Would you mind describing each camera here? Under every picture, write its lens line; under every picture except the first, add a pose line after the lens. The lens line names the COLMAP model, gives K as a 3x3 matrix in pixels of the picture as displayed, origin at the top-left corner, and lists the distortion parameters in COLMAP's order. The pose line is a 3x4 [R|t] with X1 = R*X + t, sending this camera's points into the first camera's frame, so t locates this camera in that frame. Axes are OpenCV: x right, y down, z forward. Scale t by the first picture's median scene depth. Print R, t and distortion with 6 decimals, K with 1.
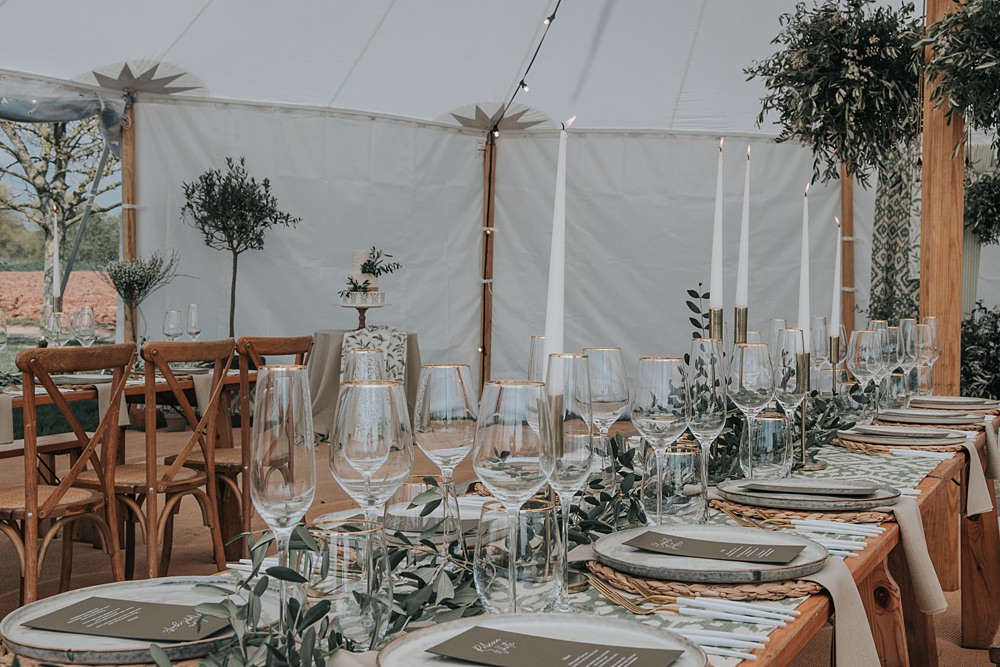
lens RADIAL K [[1341.8, 0, 504.8], [0, 1341.8, 328.4], [0, 0, 1]] dist [0.099008, 0.058983]
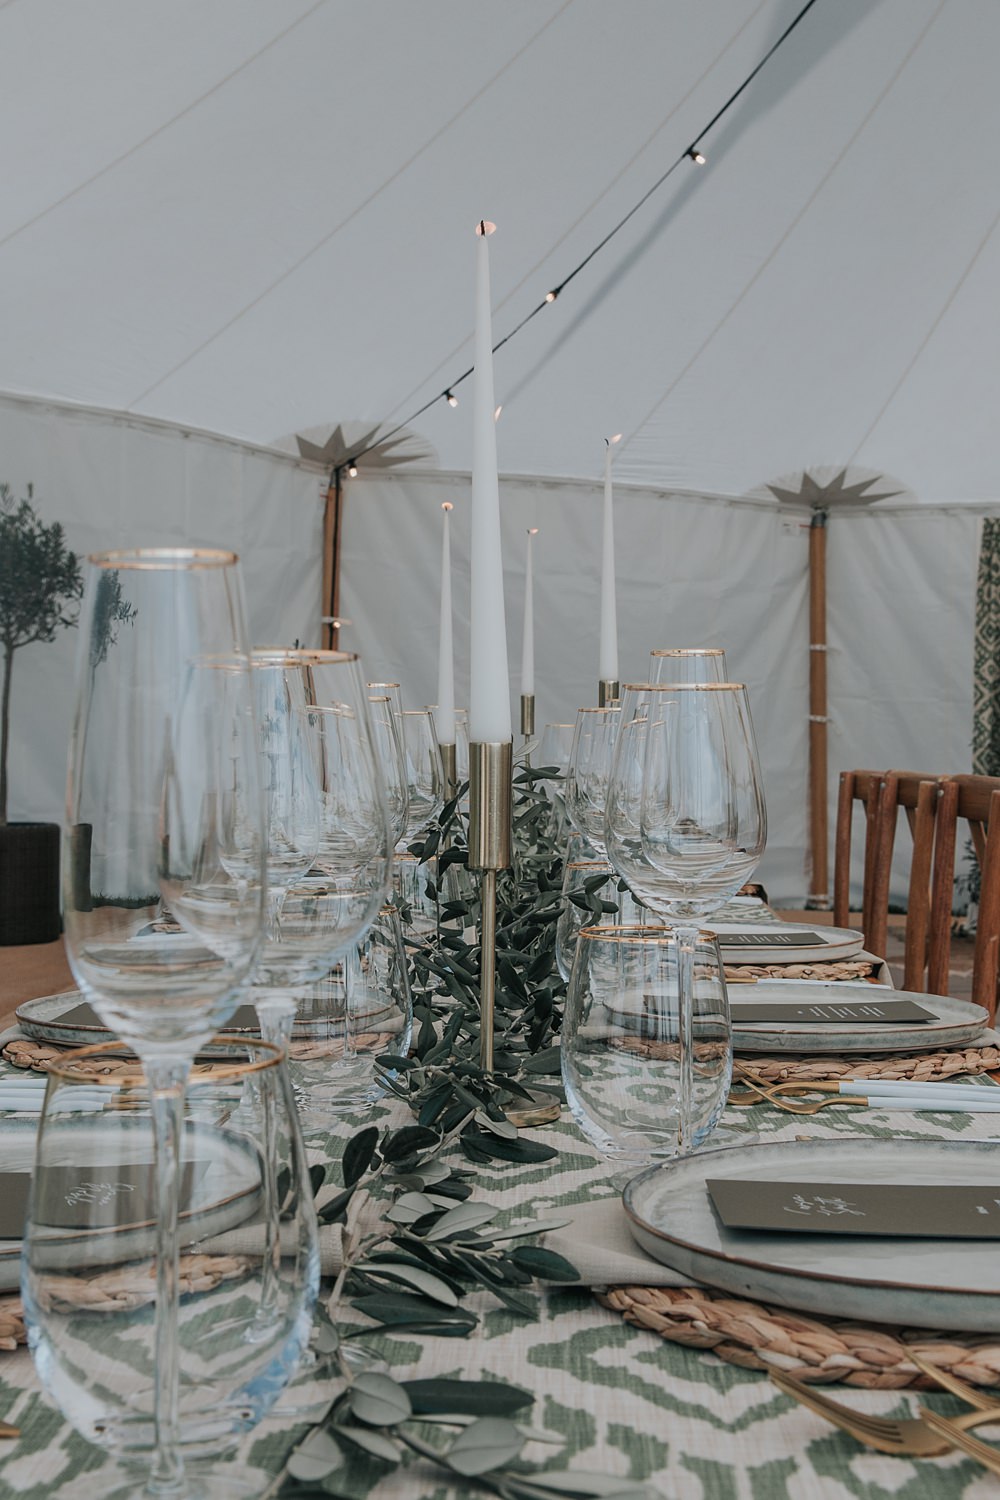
lens RADIAL K [[1879.1, 0, 500.0], [0, 1879.1, 750.0], [0, 0, 1]] dist [0.075412, 0.018133]
pose [[0.937467, 0.000816, 0.348074, -0.317678], [0.005944, 0.999814, -0.018352, 0.005735], [-0.348024, 0.019273, 0.937288, 0.172678]]
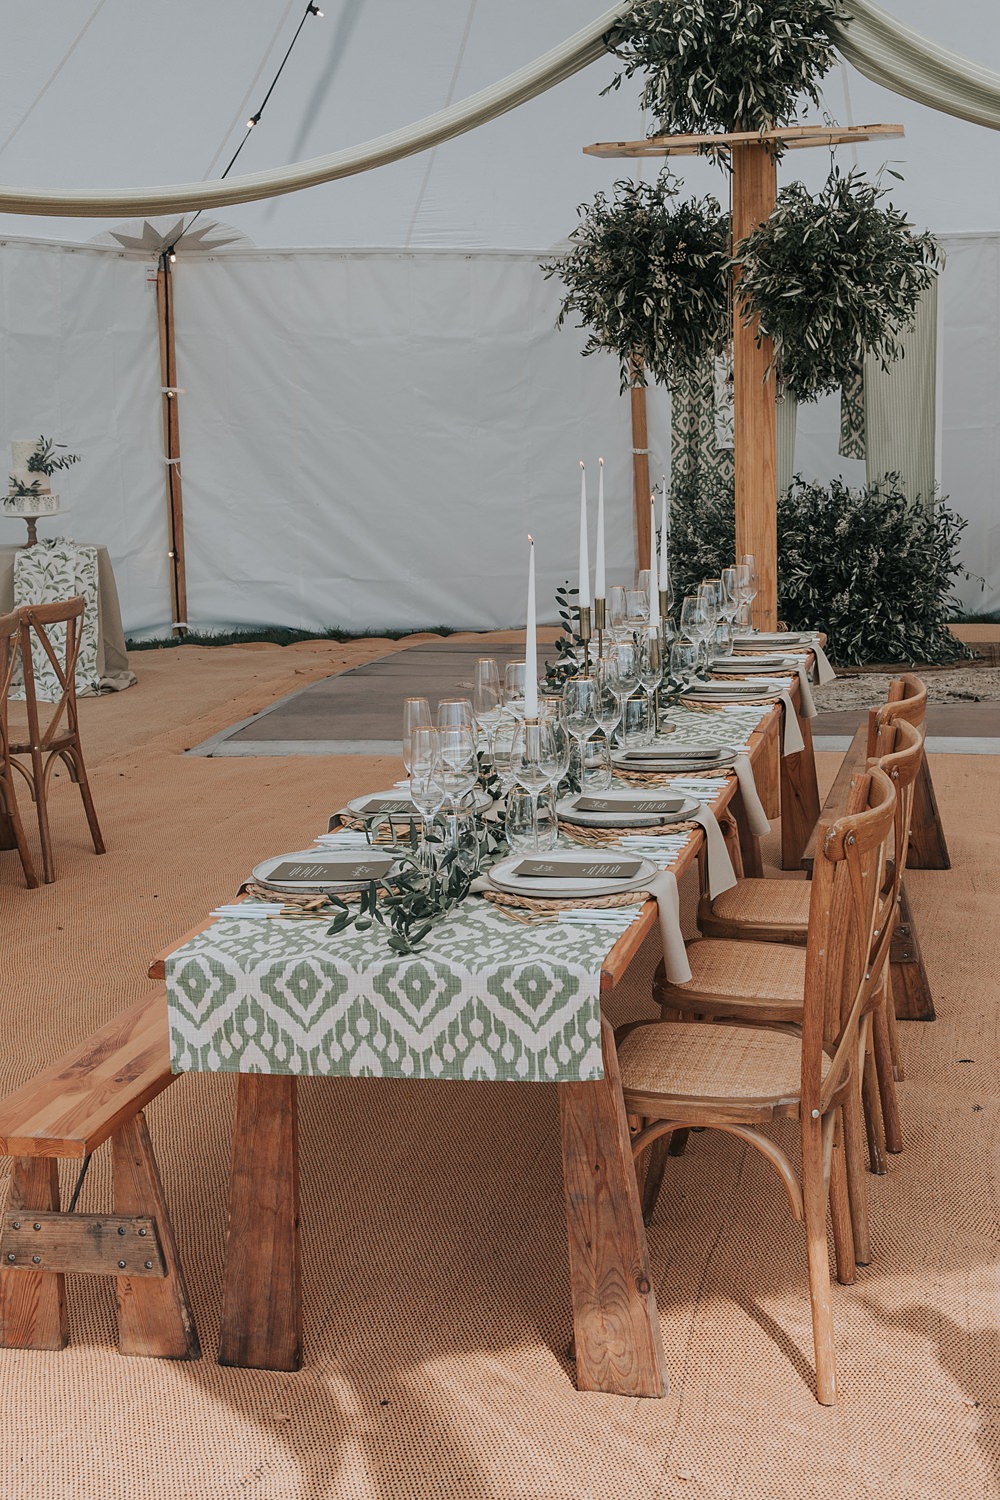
lens RADIAL K [[2072.4, 0, 500.0], [0, 2072.4, 750.0], [0, 0, 1]] dist [0.103624, 0.060368]
pose [[0.980498, -0.071021, 0.183250, -0.074657], [0.044795, 0.988639, 0.143480, -0.043945], [-0.191358, -0.132473, 0.972539, -0.226636]]
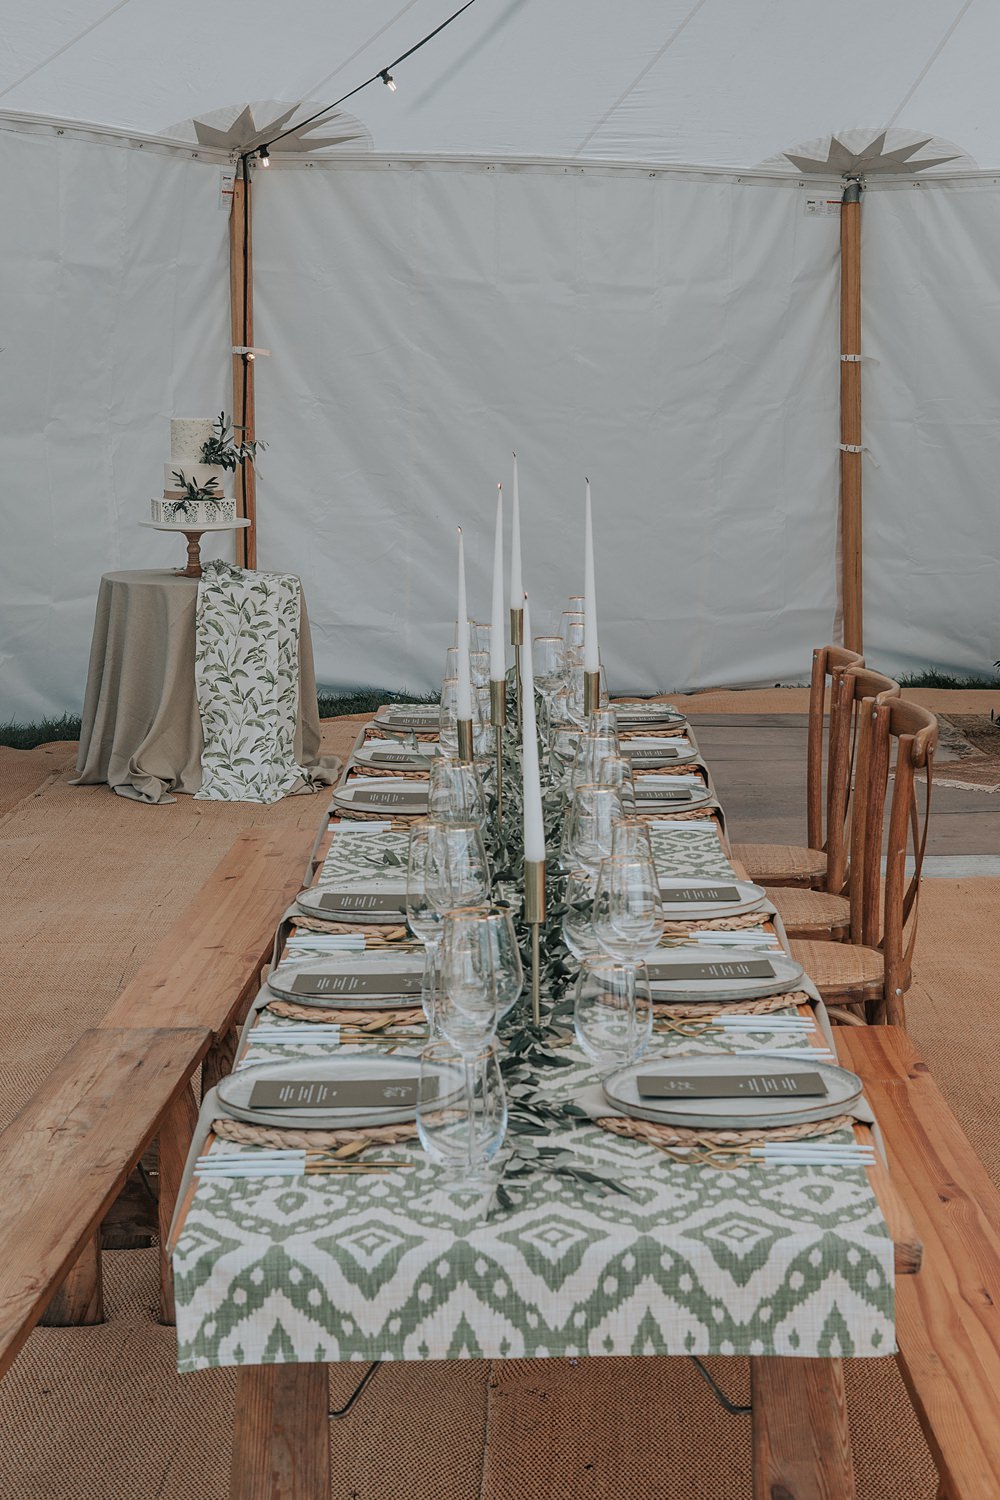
lens RADIAL K [[2755.4, 0, 500.0], [0, 2755.4, 750.0], [0, 0, 1]] dist [0.215304, 0.093188]
pose [[0.928015, -0.067776, 0.366327, -0.410513], [0.027268, 0.993032, 0.114647, -0.052418], [-0.371545, -0.096405, 0.923396, -0.041173]]
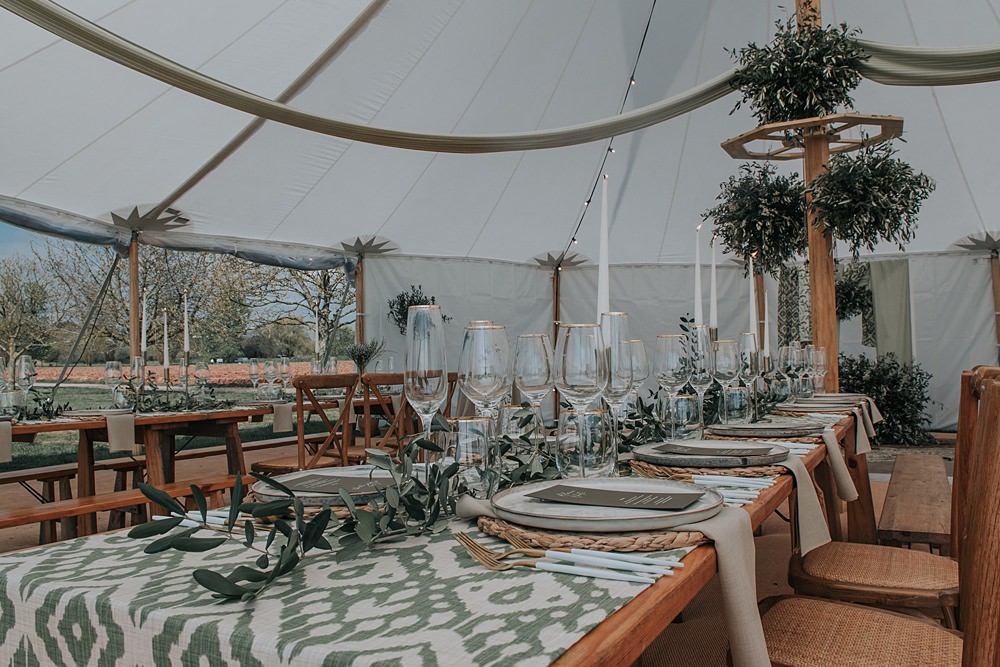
lens RADIAL K [[742.9, 0, 501.8], [0, 742.9, 328.3], [0, 0, 1]] dist [-0.019182, -0.049771]
pose [[0.995940, -0.028476, -0.085393, -0.001189], [0.021586, 0.996517, -0.080550, 0.015429], [0.087389, 0.078380, 0.993086, 0.023844]]
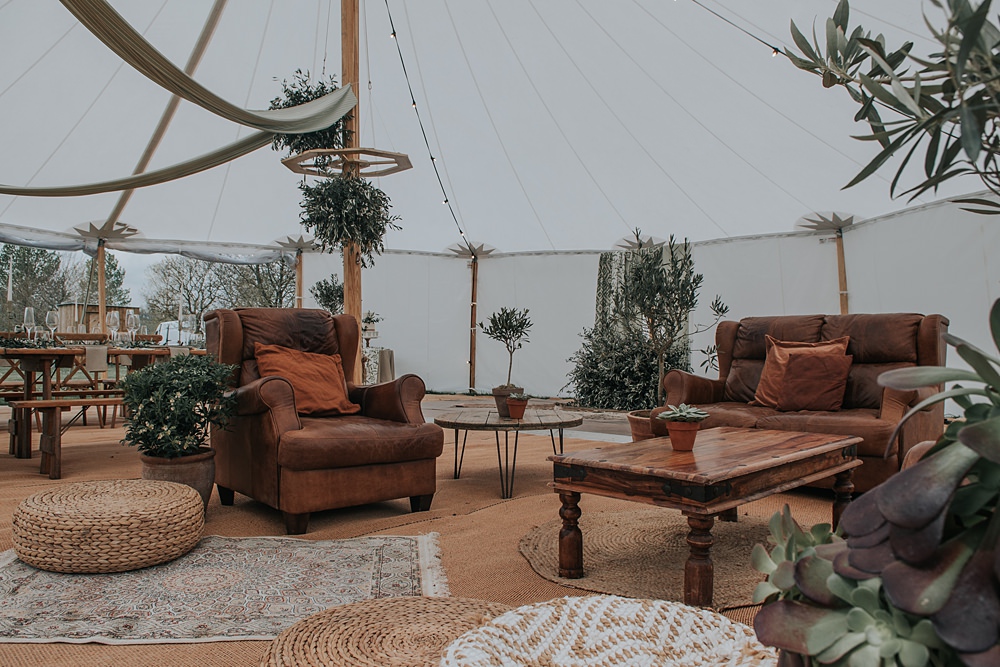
lens RADIAL K [[742.9, 0, 501.8], [0, 742.9, 328.3], [0, 0, 1]] dist [-0.019182, -0.049771]
pose [[0.934313, -0.022050, -0.355772, 0.551857], [-0.000927, 0.997931, -0.064284, 0.047802], [0.356453, 0.060391, 0.932359, -0.053104]]
